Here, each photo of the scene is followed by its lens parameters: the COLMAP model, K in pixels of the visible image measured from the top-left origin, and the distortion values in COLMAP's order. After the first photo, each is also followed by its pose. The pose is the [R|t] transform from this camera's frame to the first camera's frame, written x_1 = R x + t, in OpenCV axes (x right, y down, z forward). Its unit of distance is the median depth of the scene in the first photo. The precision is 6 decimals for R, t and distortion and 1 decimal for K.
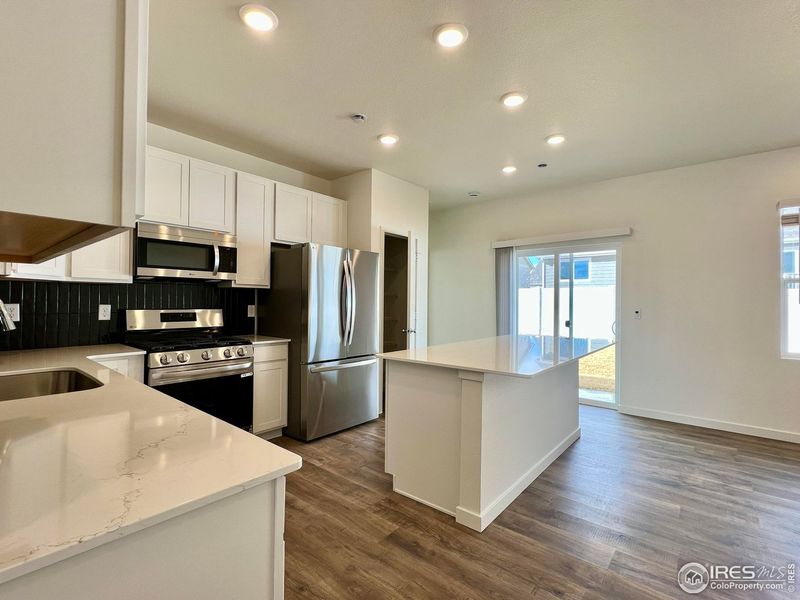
lens RADIAL K [[377.3, 0, 400.4], [0, 377.3, 298.5], [0, 0, 1]] dist [-0.001012, 0.001150]
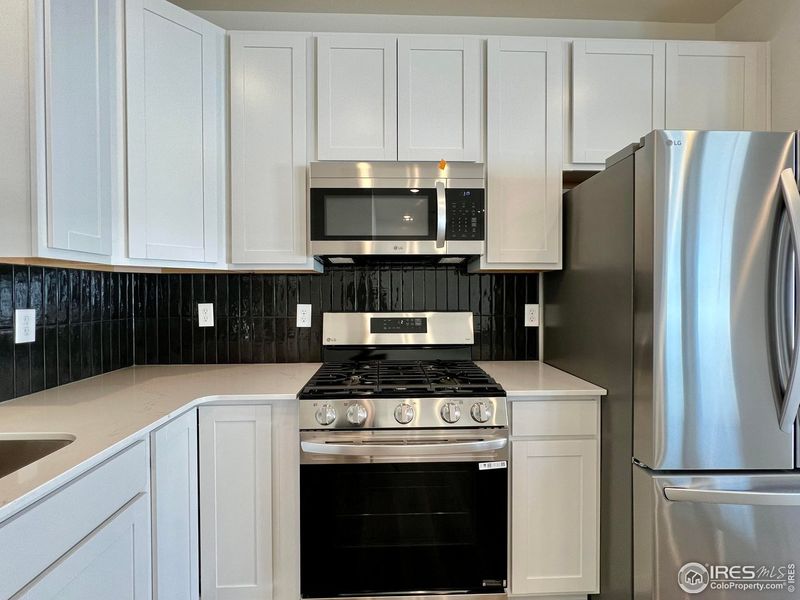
lens RADIAL K [[377.3, 0, 400.4], [0, 377.3, 298.5], [0, 0, 1]] dist [-0.001012, 0.001150]
pose [[0.667768, -0.003563, -0.744361, -0.145344], [0.016127, 0.999823, 0.009682, 0.001952], [0.744195, -0.018470, 0.667707, 0.600894]]
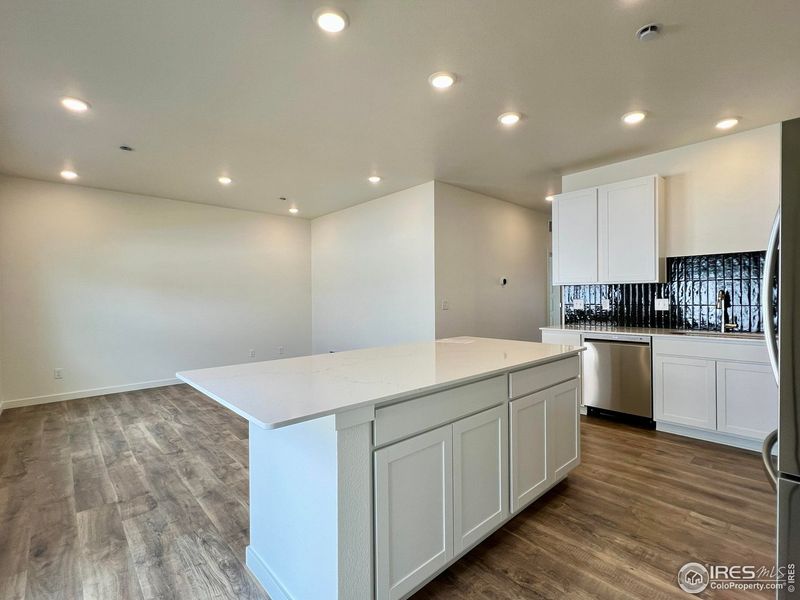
lens RADIAL K [[377.3, 0, 400.4], [0, 377.3, 298.5], [0, 0, 1]] dist [-0.001012, 0.001150]
pose [[-0.990817, -0.001008, 0.135203, 0.233512], [-0.001391, 0.999995, -0.002743, 0.016035], [-0.135200, -0.002906, -0.990814, 1.639090]]
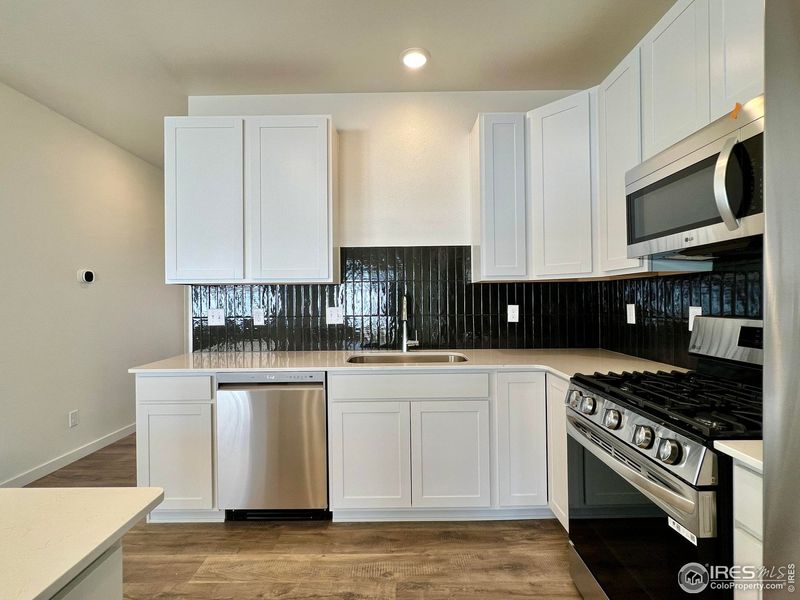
lens RADIAL K [[377.3, 0, 400.4], [0, 377.3, 298.5], [0, 0, 1]] dist [-0.001012, 0.001150]
pose [[-0.769156, -0.006300, -0.639030, -0.019157], [0.007058, 0.999807, -0.018351, 0.009922], [0.639022, -0.018625, -0.768963, 1.045783]]
